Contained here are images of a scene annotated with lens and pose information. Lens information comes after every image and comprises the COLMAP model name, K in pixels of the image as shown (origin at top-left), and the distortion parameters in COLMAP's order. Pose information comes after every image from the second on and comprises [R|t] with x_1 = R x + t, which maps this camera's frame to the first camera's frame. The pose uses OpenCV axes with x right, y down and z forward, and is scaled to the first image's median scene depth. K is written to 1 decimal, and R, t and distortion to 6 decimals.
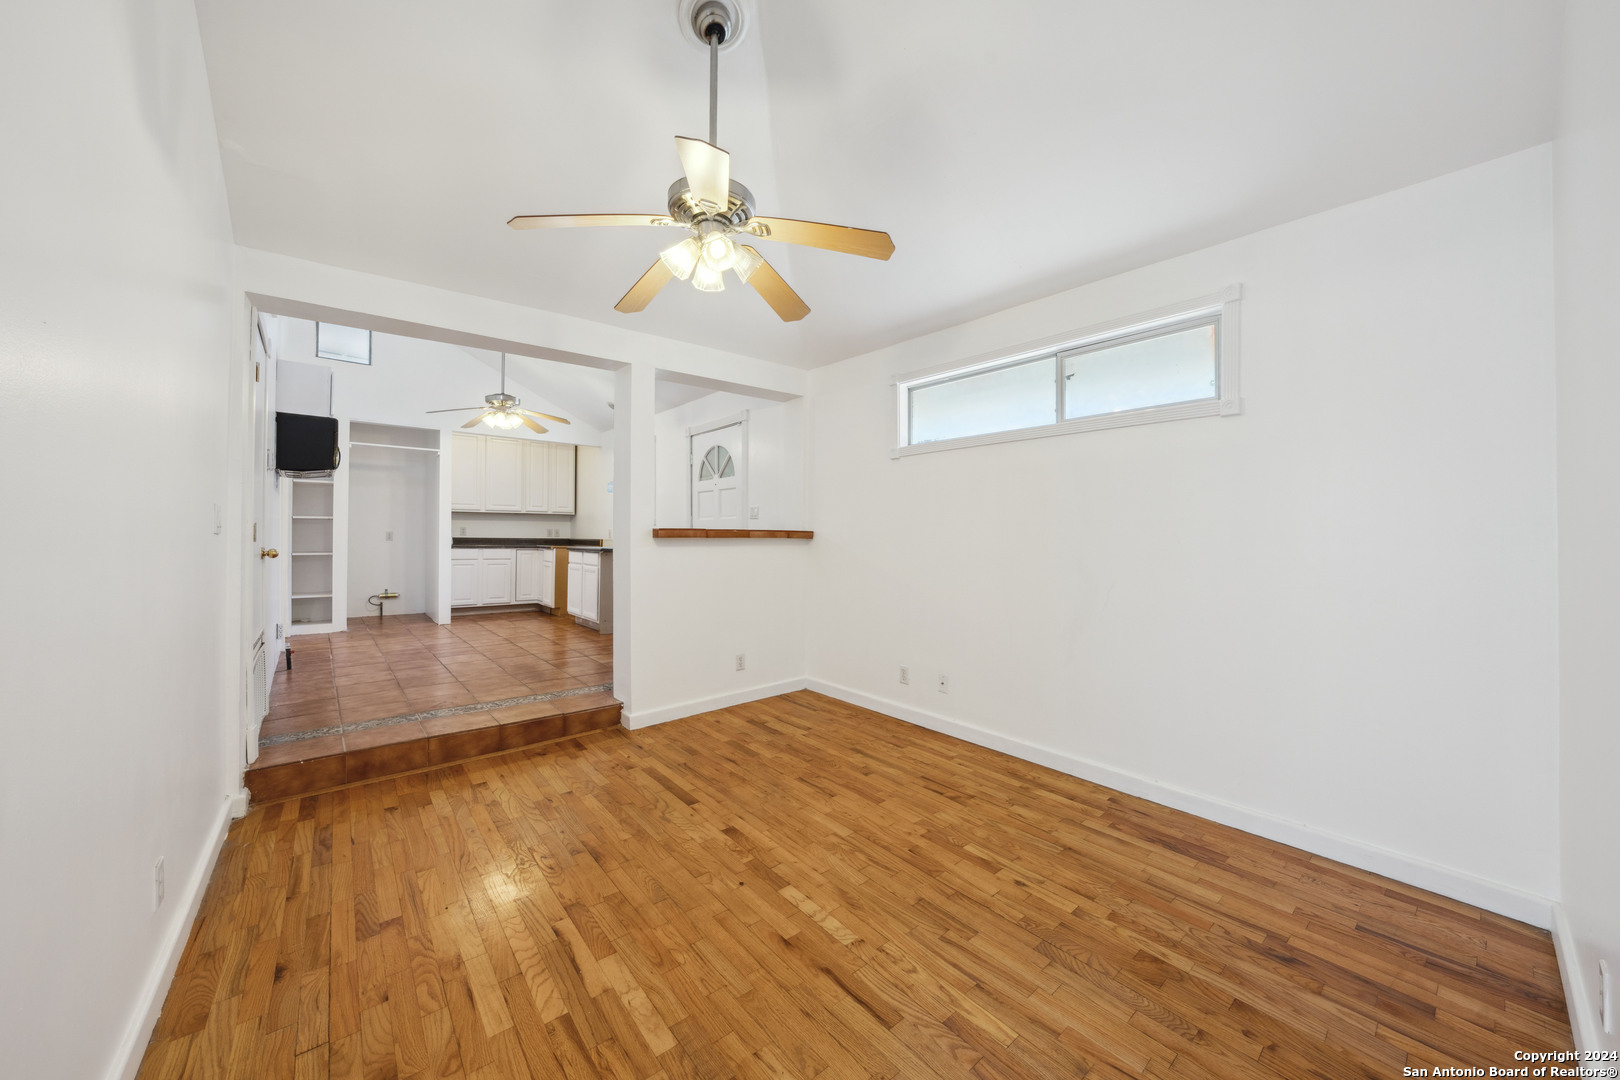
lens RADIAL K [[567.9, 0, 814.3], [0, 567.9, 536.3], [0, 0, 1]] dist [-0.019820, 0.000167]
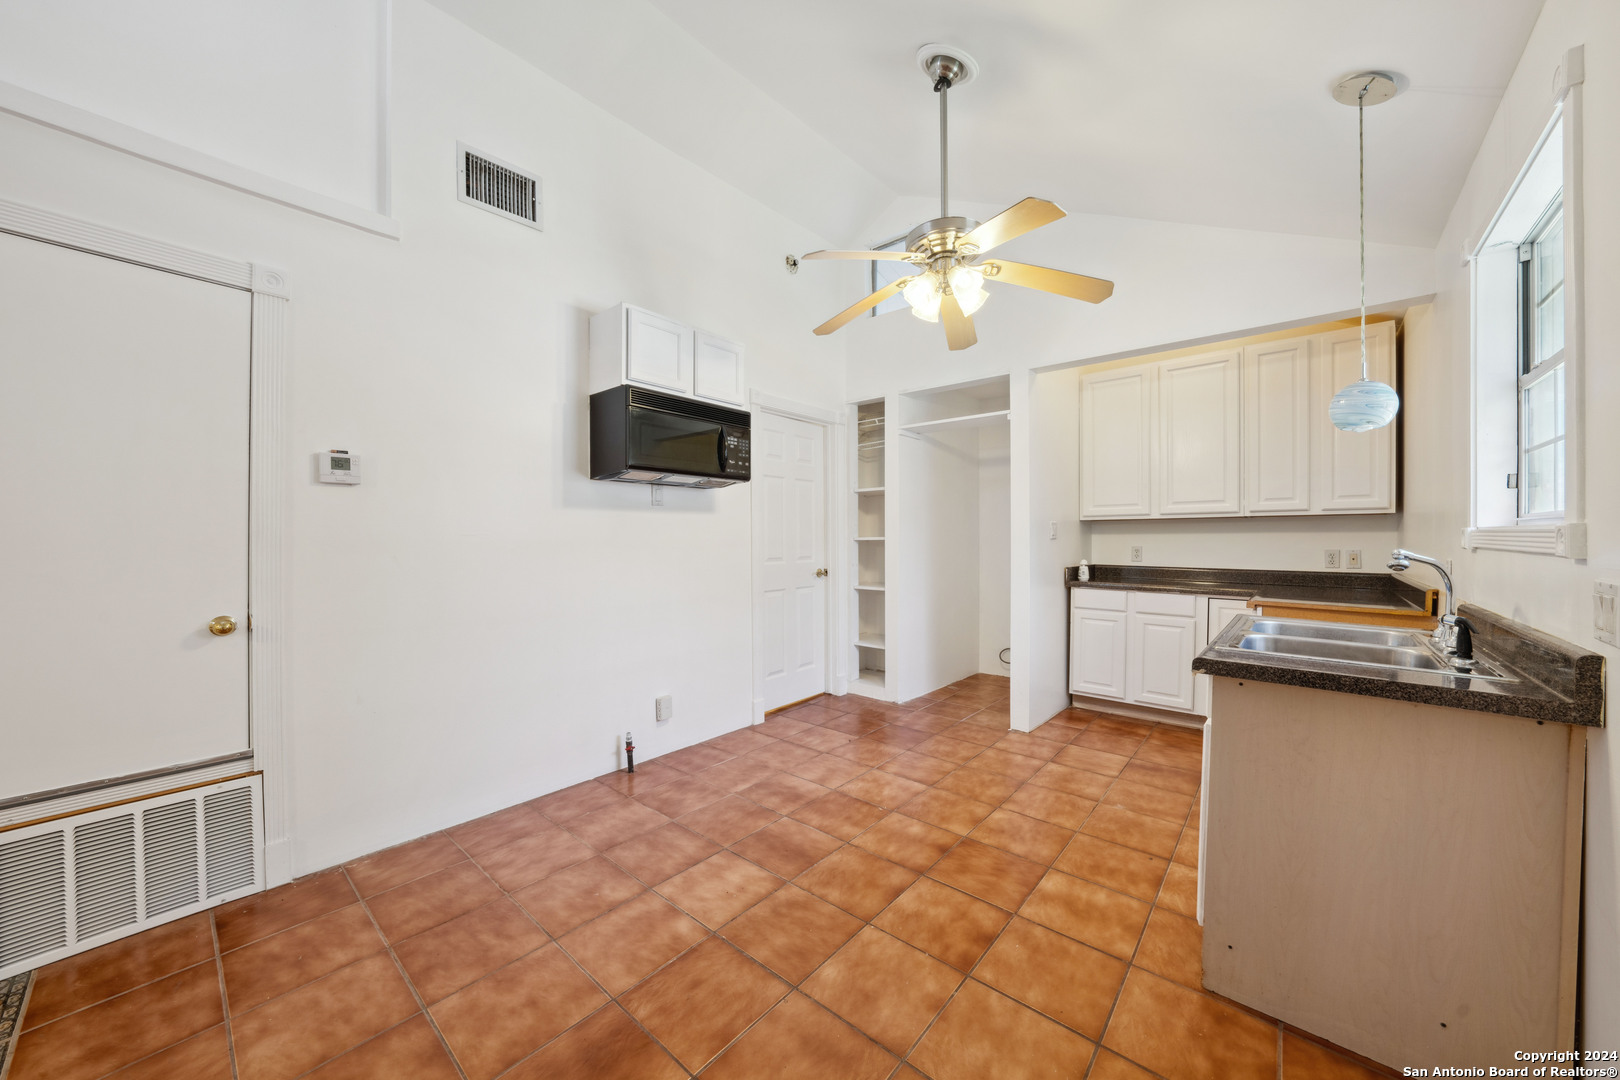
lens RADIAL K [[567.9, 0, 817.0], [0, 567.9, 538.3], [0, 0, 1]] dist [-0.019820, 0.000167]
pose [[0.147602, -0.004741, -0.989036, -0.359977], [0.005020, 0.999979, -0.004045, -0.068536], [0.989034, -0.004368, 0.147623, 1.780331]]
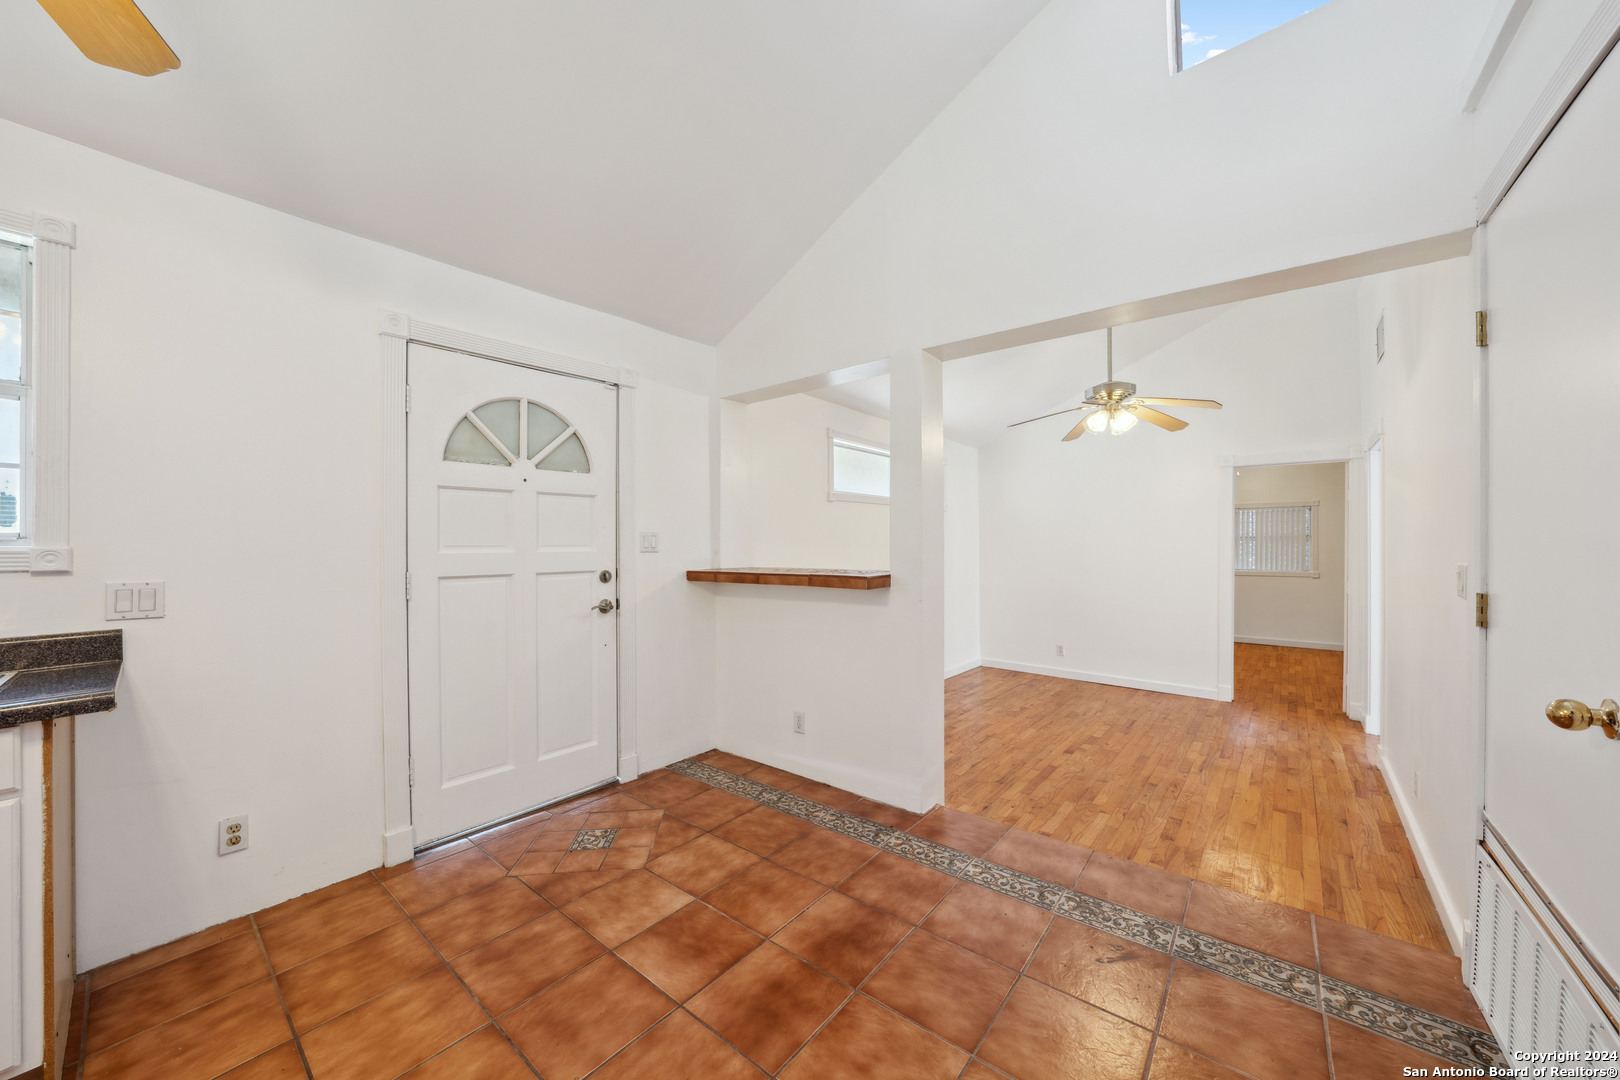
lens RADIAL K [[567.9, 0, 810.7], [0, 567.9, 543.7], [0, 0, 1]] dist [-0.019820, 0.000167]
pose [[-0.158268, -0.004438, 0.987386, -1.404799], [0.000636, 0.999989, 0.004597, -0.079126], [-0.987396, 0.001355, -0.158263, 1.705275]]
